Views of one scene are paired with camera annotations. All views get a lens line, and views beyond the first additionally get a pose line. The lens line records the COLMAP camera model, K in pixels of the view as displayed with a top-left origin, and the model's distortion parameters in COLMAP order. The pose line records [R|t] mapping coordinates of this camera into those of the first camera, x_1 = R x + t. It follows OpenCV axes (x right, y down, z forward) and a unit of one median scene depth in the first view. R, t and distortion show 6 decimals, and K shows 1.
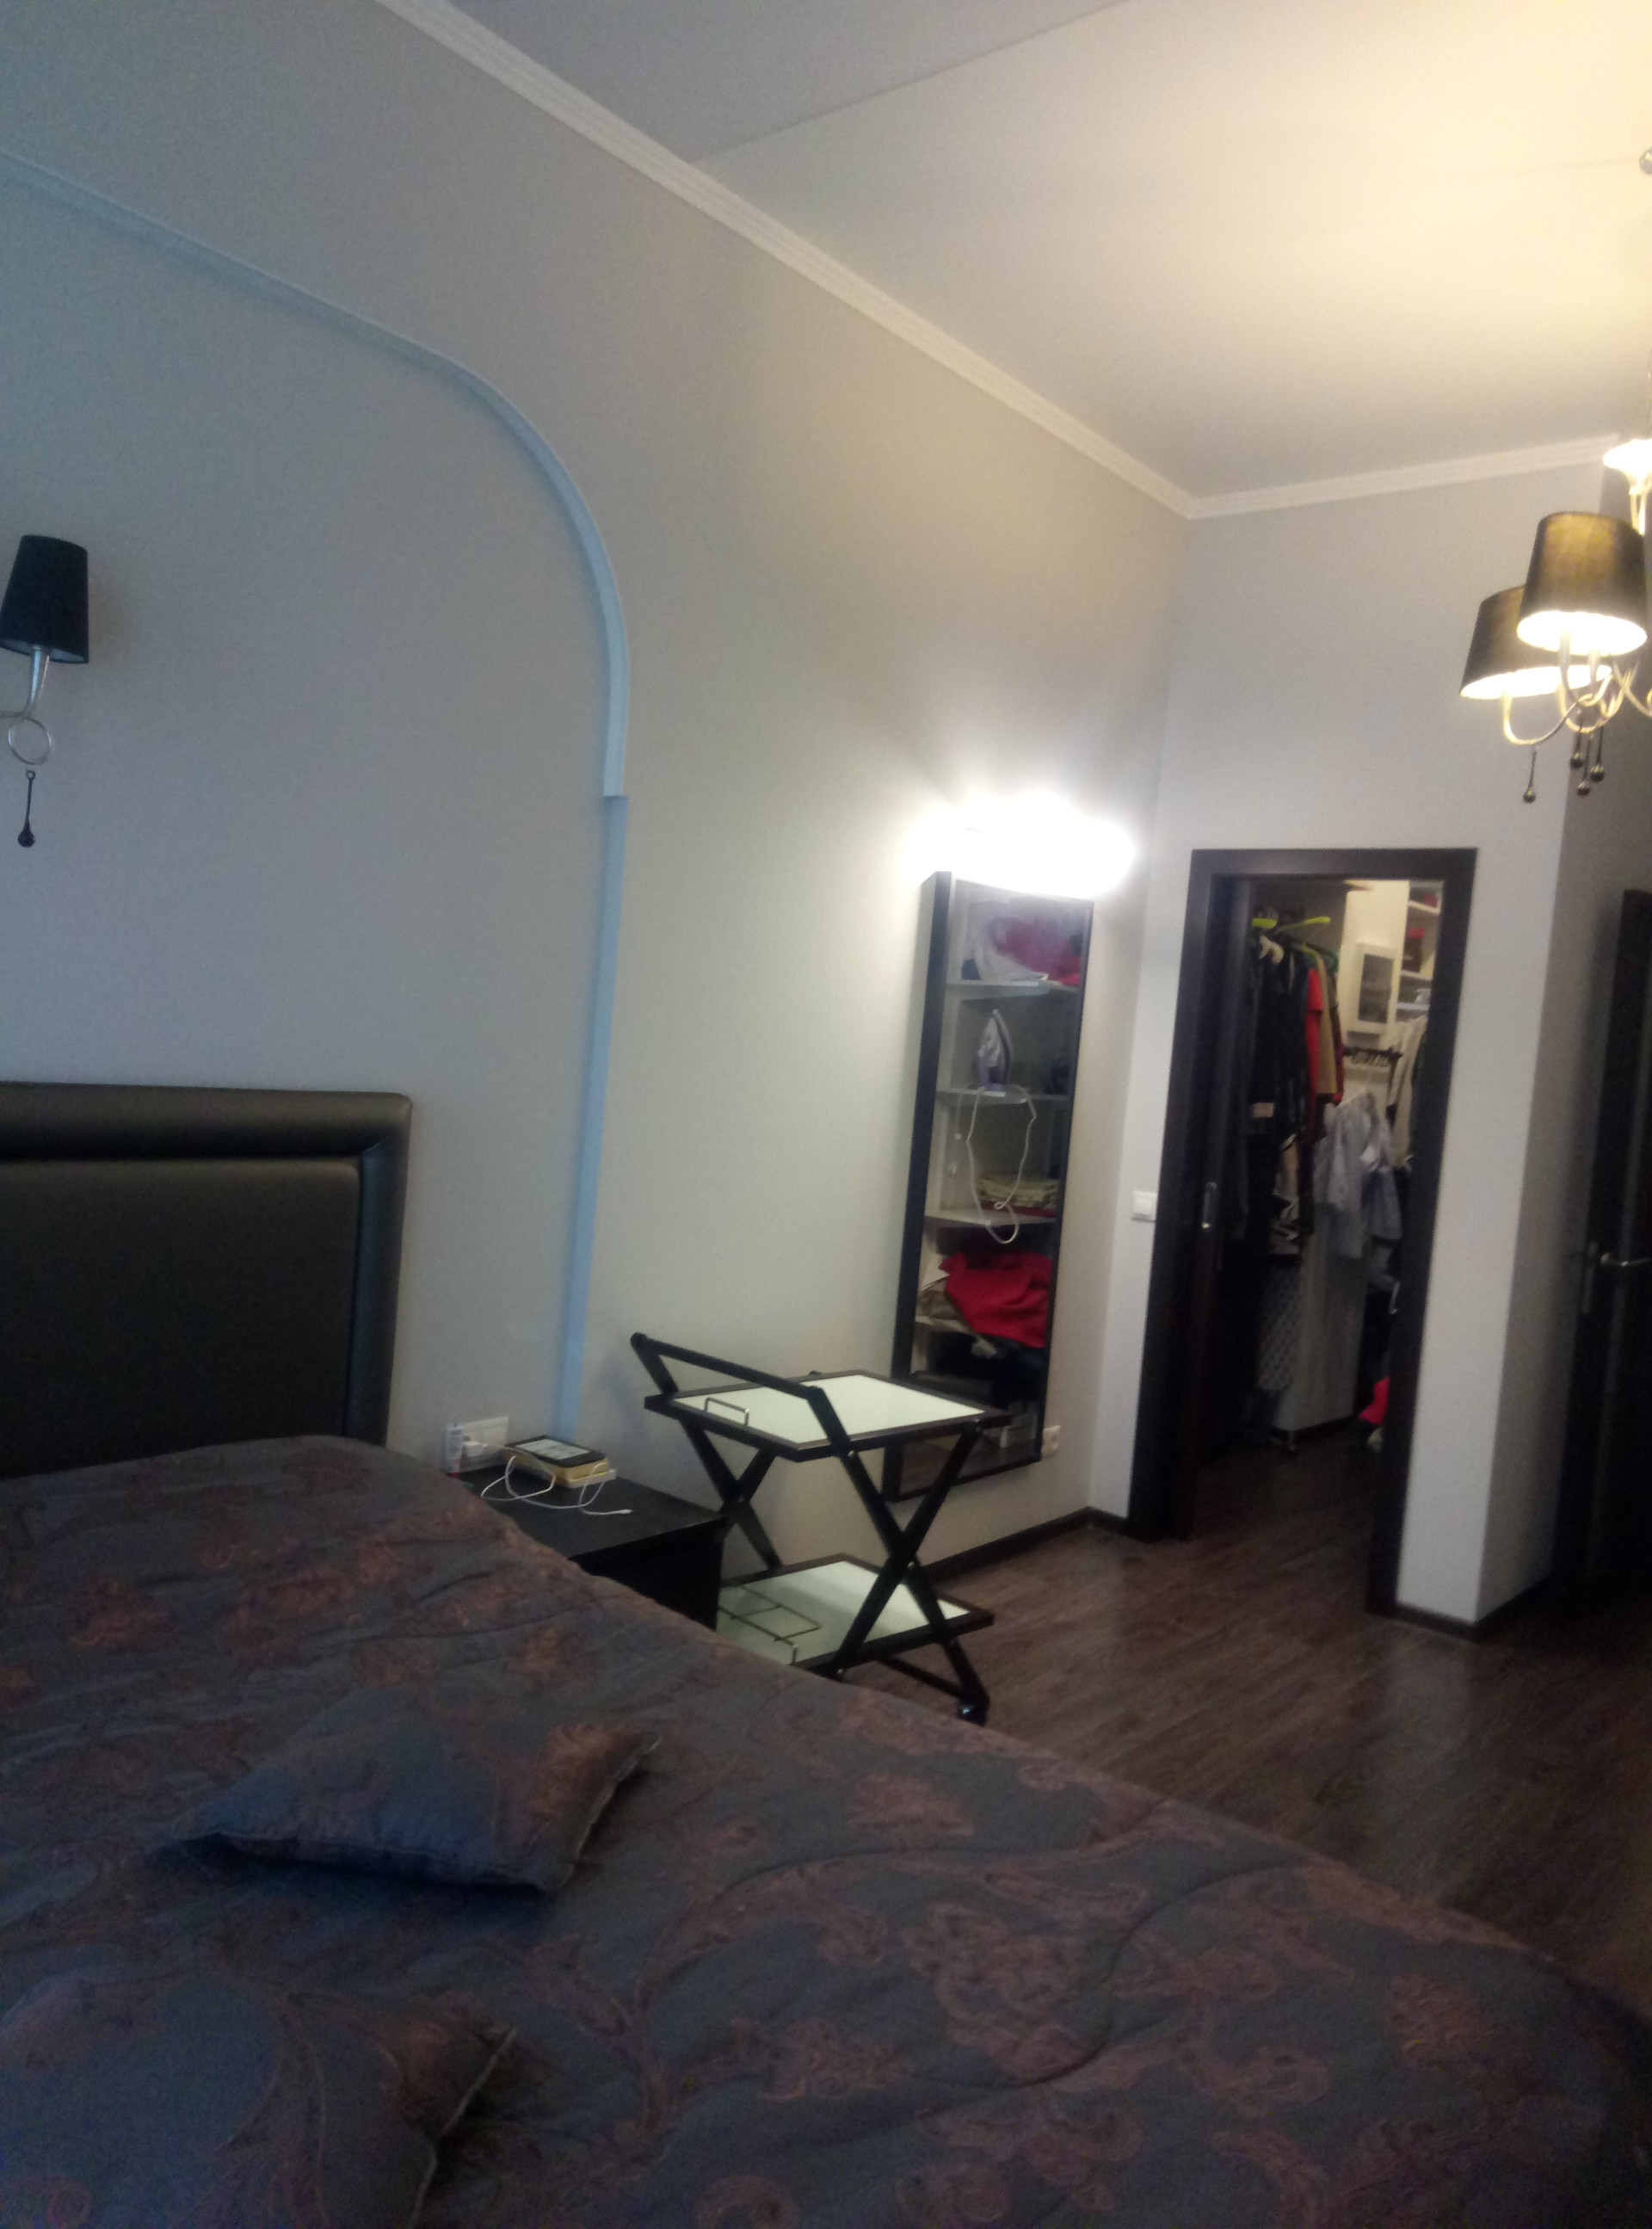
lens RADIAL K [[1609.6, 0, 820.4], [0, 1609.6, 1105.3], [0, 0, 1]] dist [0.037824, -0.021154]
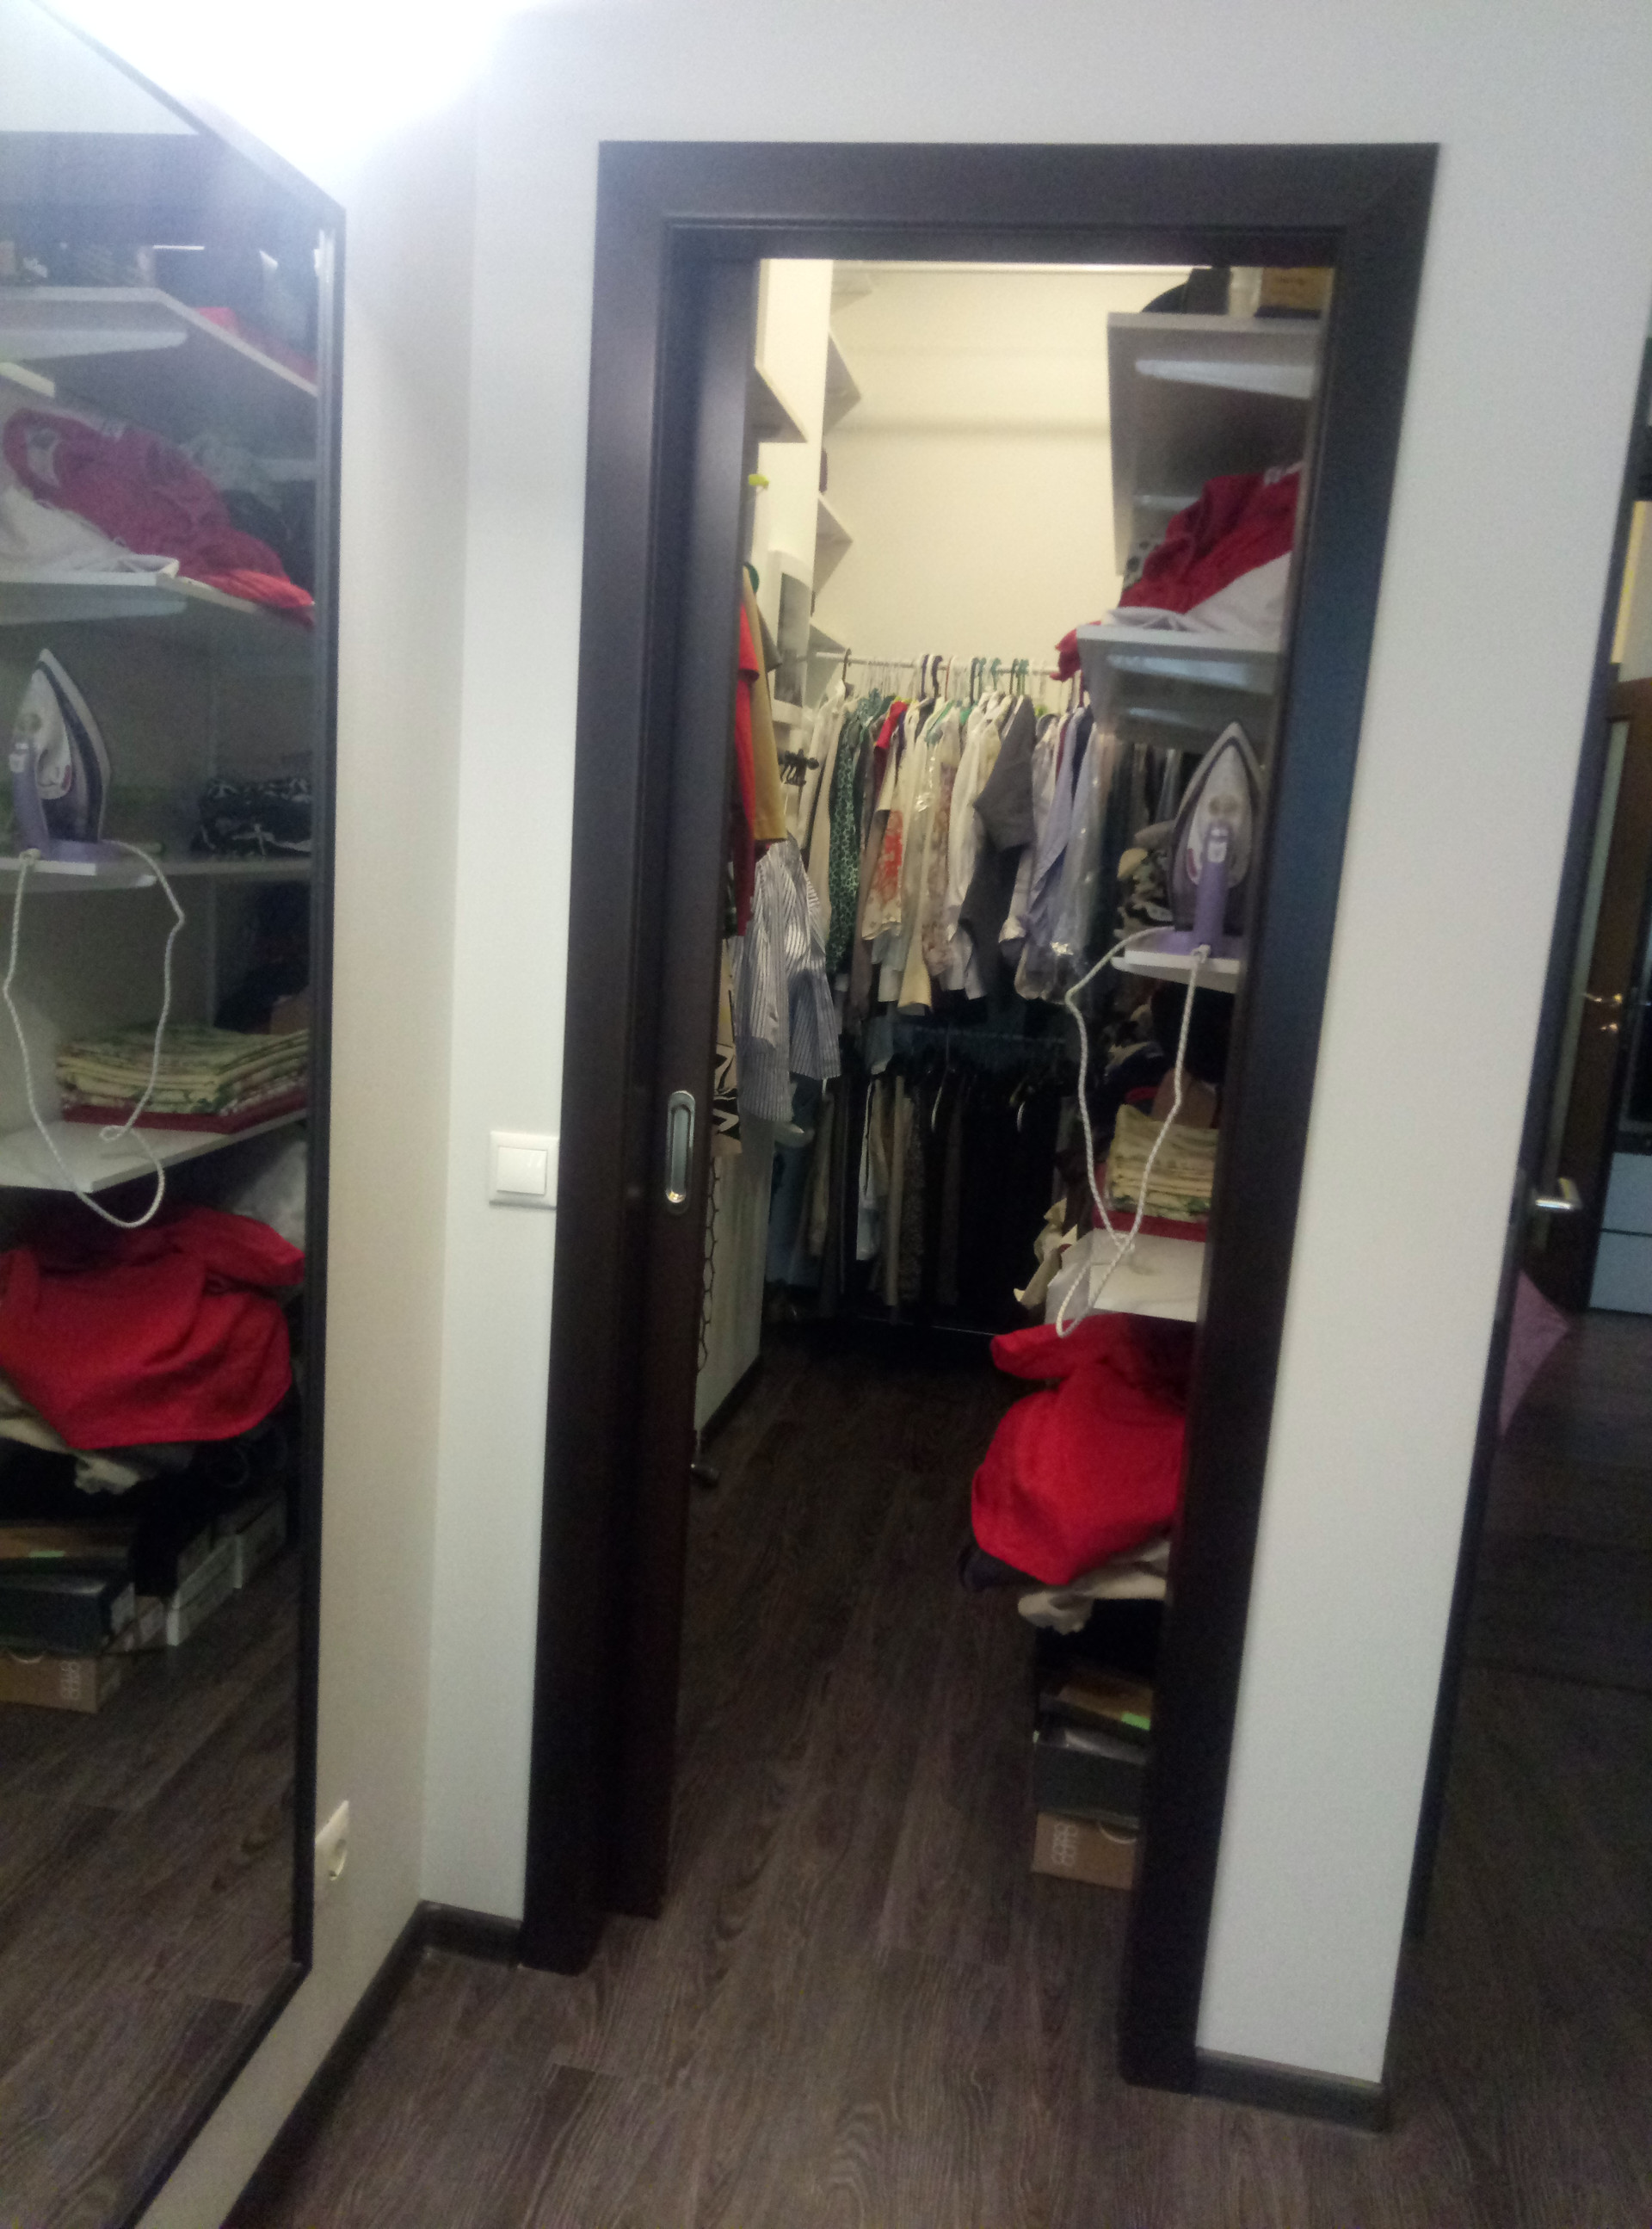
lens RADIAL K [[1609.6, 0, 834.8], [0, 1609.6, 1106.9], [0, 0, 1]] dist [0.037824, -0.021154]
pose [[0.861276, -0.113961, 0.495193, 0.120547], [0.026293, 0.983216, 0.180542, -0.029902], [-0.507457, -0.142476, 0.849817, 1.005888]]
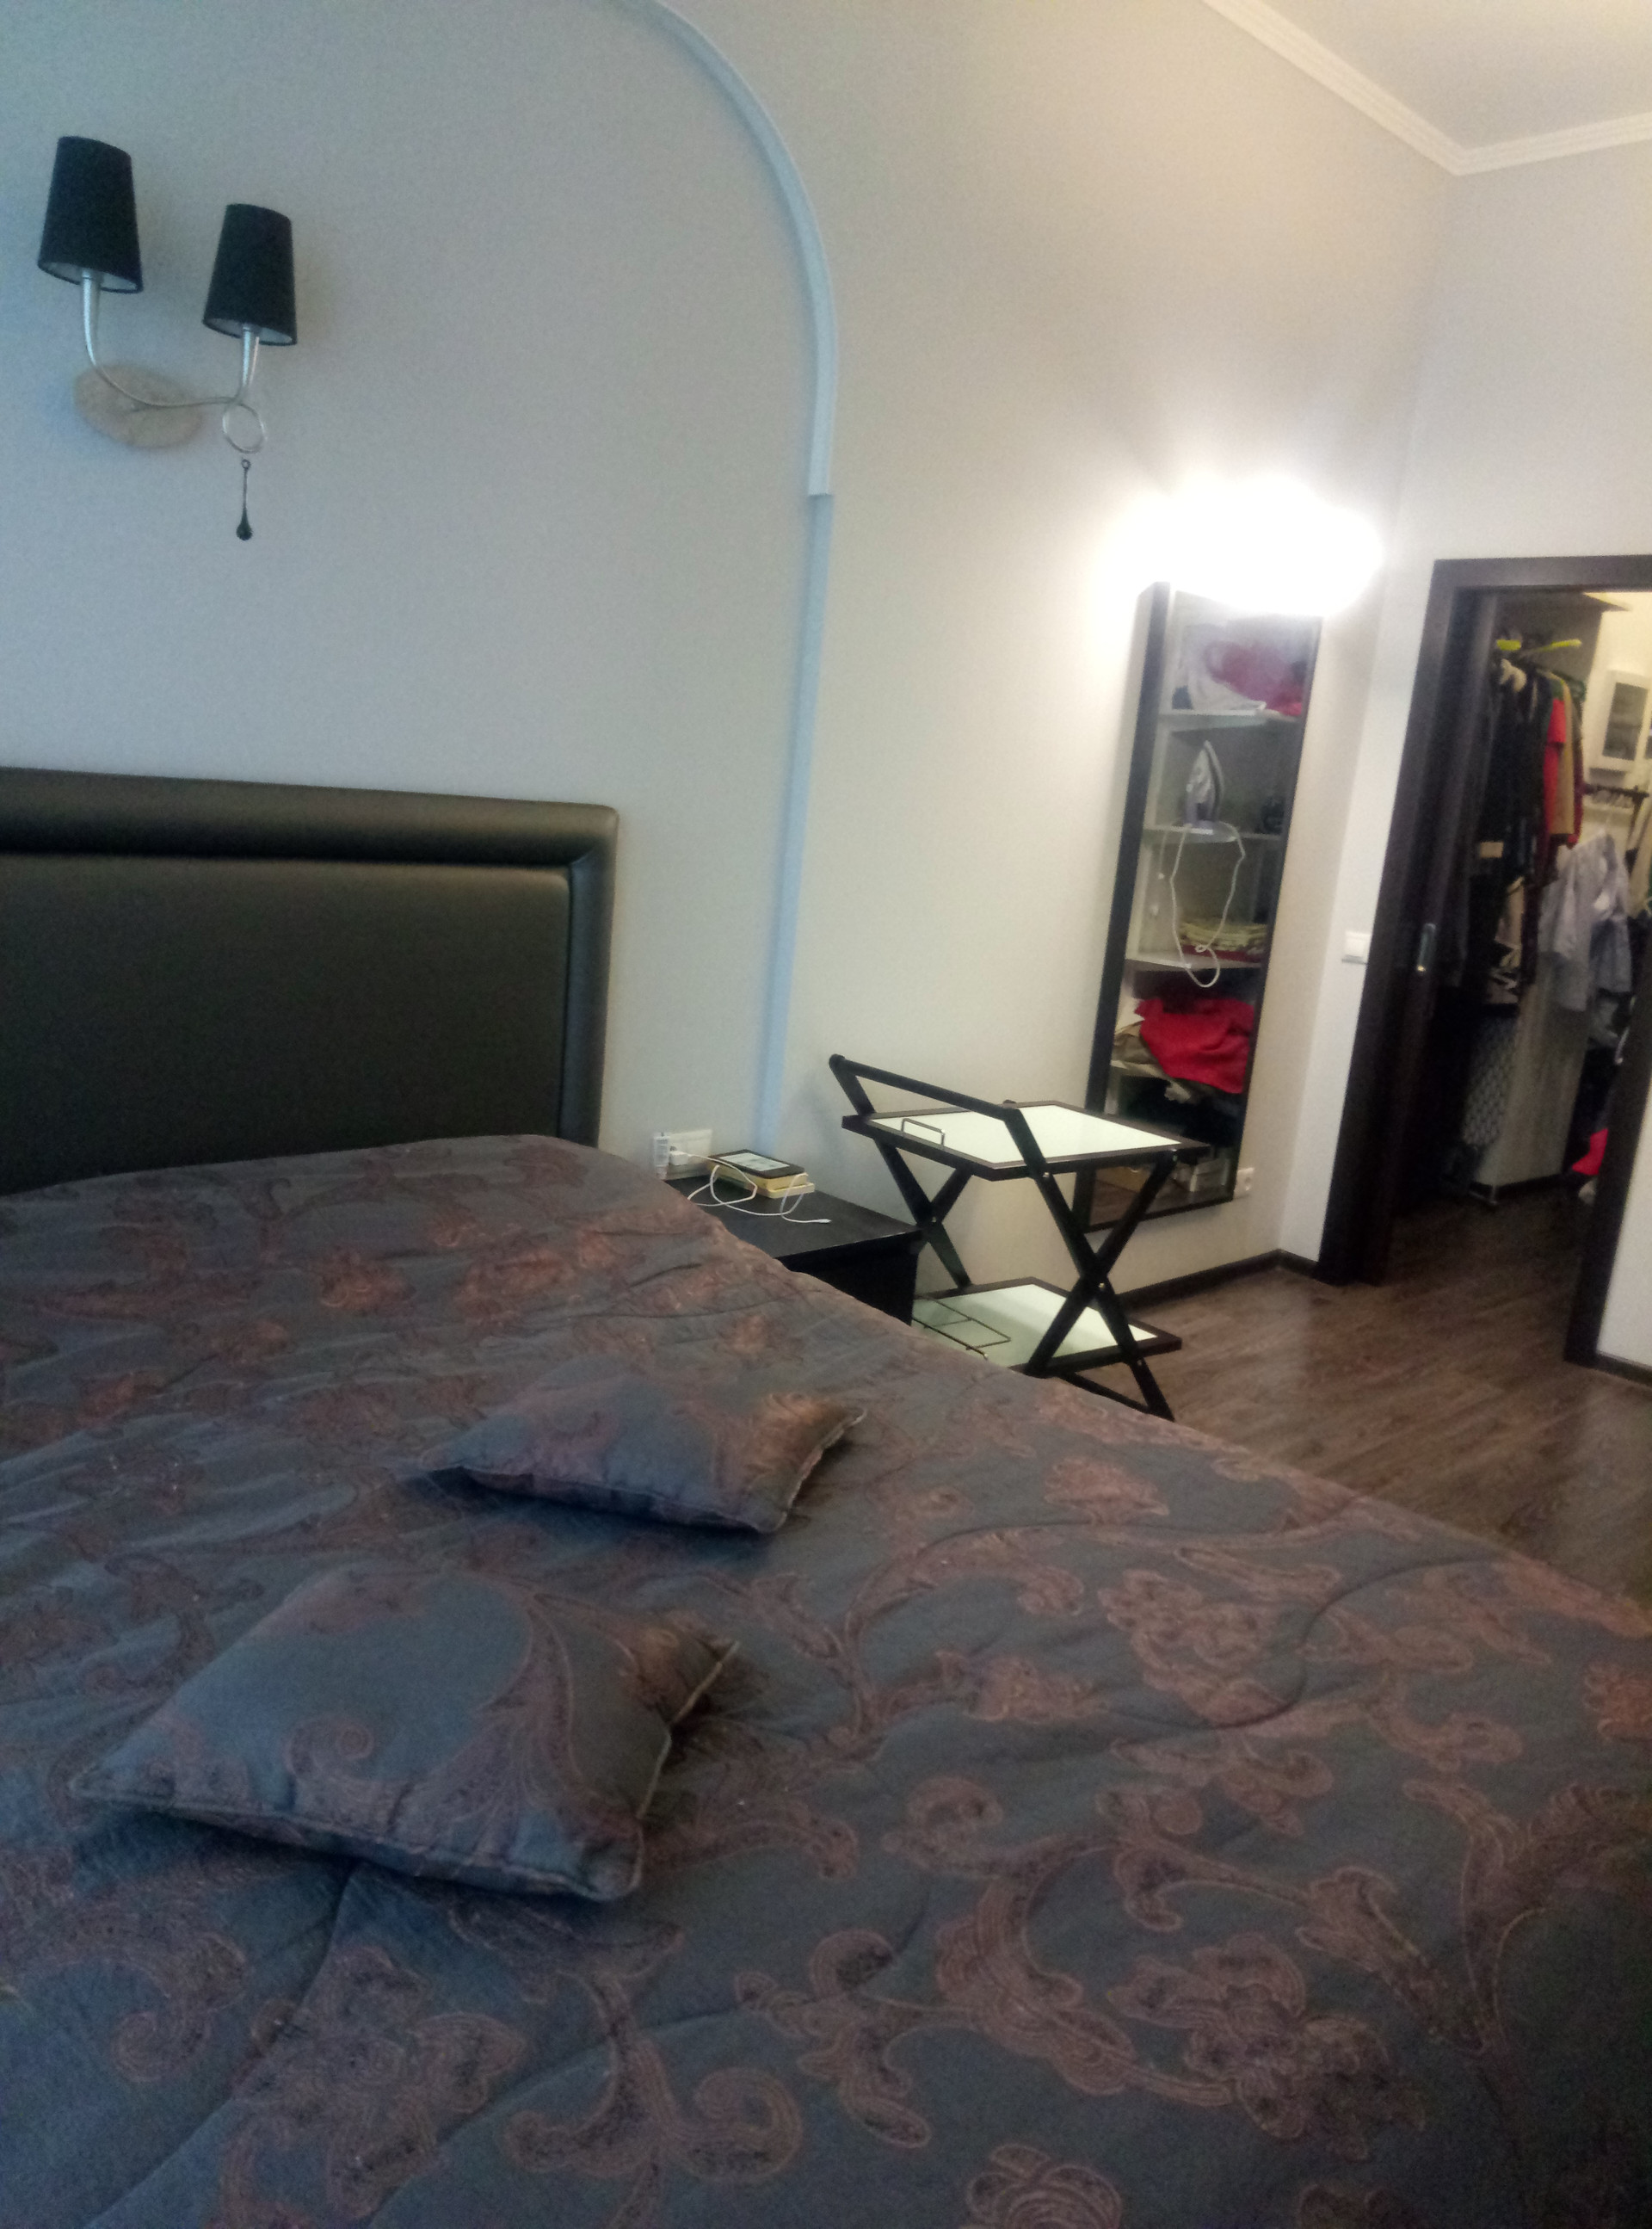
lens RADIAL K [[1609.6, 0, 829.9], [0, 1609.6, 1099.3], [0, 0, 1]] dist [0.037824, -0.021154]
pose [[0.993851, 0.029009, -0.106860, -0.009322], [-0.012990, 0.988954, 0.147651, 0.021401], [0.109963, -0.145355, 0.983250, 0.002955]]
